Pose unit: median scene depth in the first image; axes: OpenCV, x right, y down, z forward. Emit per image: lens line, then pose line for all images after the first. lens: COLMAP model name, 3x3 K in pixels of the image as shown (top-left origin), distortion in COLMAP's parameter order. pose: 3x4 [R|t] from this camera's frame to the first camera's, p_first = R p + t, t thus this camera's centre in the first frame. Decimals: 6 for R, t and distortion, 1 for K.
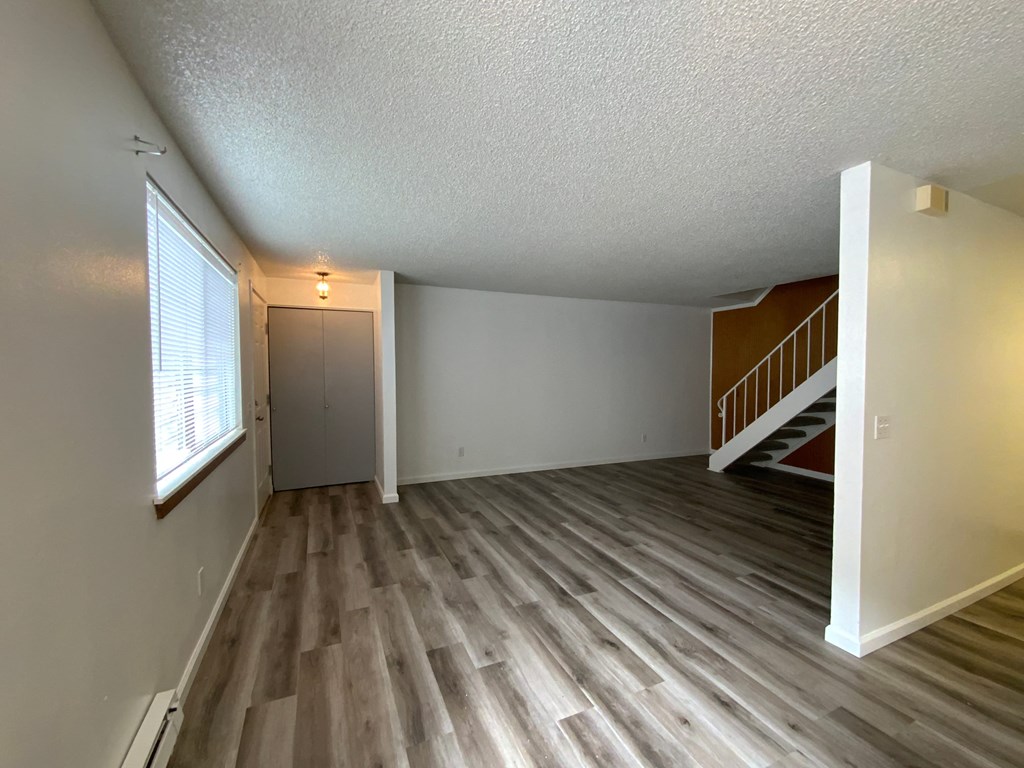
lens RADIAL K [[430.7, 0, 512.0], [0, 430.7, 384.0], [0, 0, 1]] dist [0.021807, -0.018820]
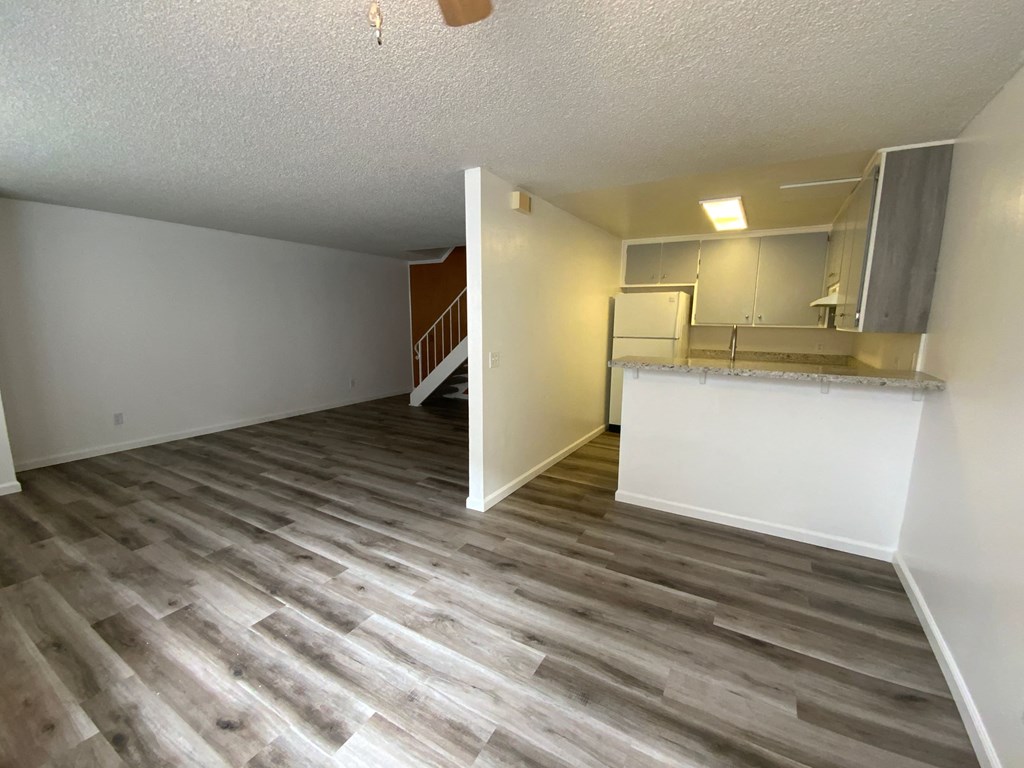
lens RADIAL K [[430.7, 0, 512.0], [0, 430.7, 384.0], [0, 0, 1]] dist [0.021807, -0.018820]
pose [[0.812354, -0.086435, 0.576723, 0.041603], [0.014718, 0.991679, 0.127894, -0.002986], [-0.582979, -0.095407, 0.806866, -0.186572]]
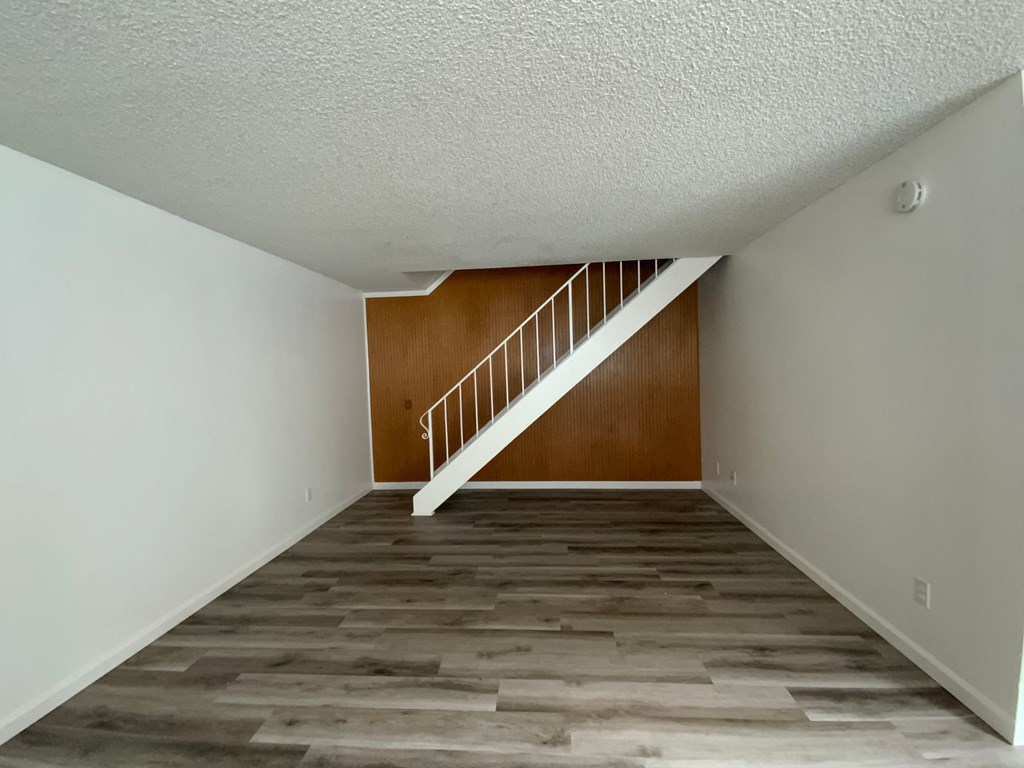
lens RADIAL K [[430.7, 0, 512.0], [0, 430.7, 384.0], [0, 0, 1]] dist [0.021807, -0.018820]
pose [[0.476504, -0.049983, 0.877750, -0.184665], [0.065781, 0.997611, 0.021098, -0.050019], [-0.876708, 0.047685, 0.478653, 1.160705]]
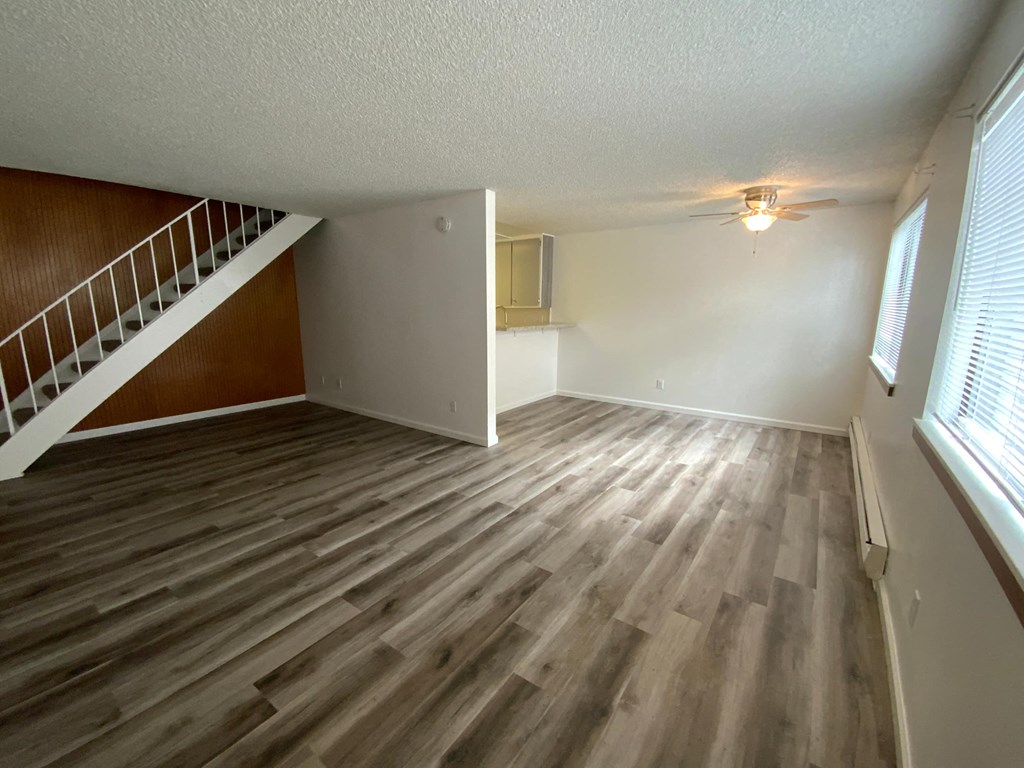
lens RADIAL K [[430.7, 0, 512.0], [0, 430.7, 384.0], [0, 0, 1]] dist [0.021807, -0.018820]
pose [[-0.504394, -0.167918, 0.846989, -0.754310], [0.023519, 0.977873, 0.207872, -0.060241], [-0.863153, 0.124770, -0.489285, 1.532212]]
